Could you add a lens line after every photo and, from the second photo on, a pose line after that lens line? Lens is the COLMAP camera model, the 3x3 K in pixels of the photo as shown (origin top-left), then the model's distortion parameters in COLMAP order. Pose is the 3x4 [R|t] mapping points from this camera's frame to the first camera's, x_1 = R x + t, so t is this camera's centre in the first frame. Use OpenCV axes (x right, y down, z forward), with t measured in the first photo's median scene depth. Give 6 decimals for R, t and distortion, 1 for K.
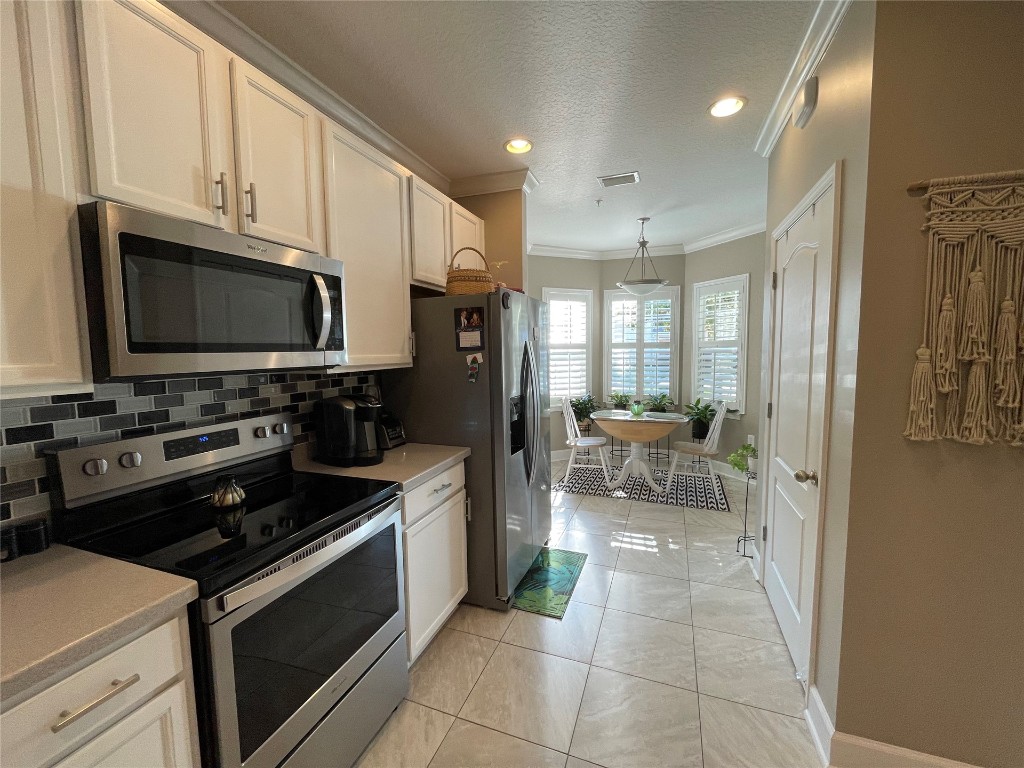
lens RADIAL K [[416.0, 0, 511.2], [0, 416.0, 382.4], [0, 0, 1]] dist [-0.001567, -0.000153]
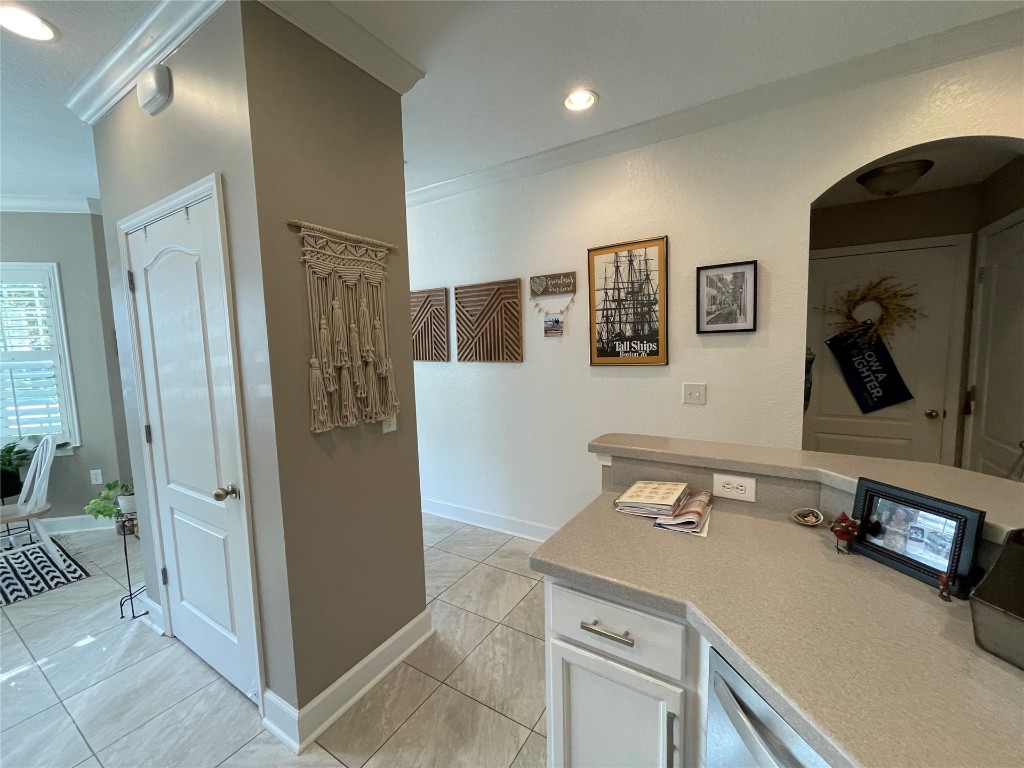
lens RADIAL K [[416.0, 0, 514.7], [0, 416.0, 382.6], [0, 0, 1]] dist [-0.001567, -0.000153]
pose [[0.189424, -0.086856, 0.978046, -0.082556], [0.104214, 0.992232, 0.067932, -0.023204], [-0.976349, 0.089058, 0.197004, 0.128468]]
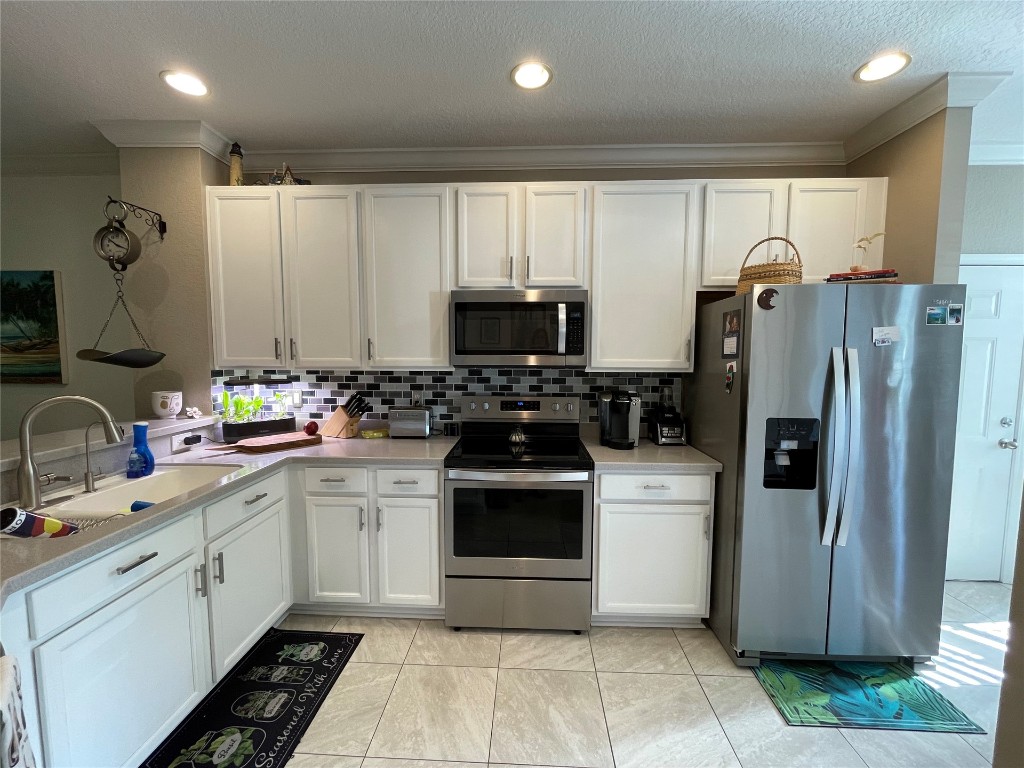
lens RADIAL K [[416.0, 0, 512.1], [0, 416.0, 383.0], [0, 0, 1]] dist [-0.001567, -0.000153]
pose [[0.312468, 0.083817, -0.946223, 0.882133], [-0.085202, 0.994558, 0.059963, -0.052410], [0.946100, 0.061883, 0.317908, 0.379524]]
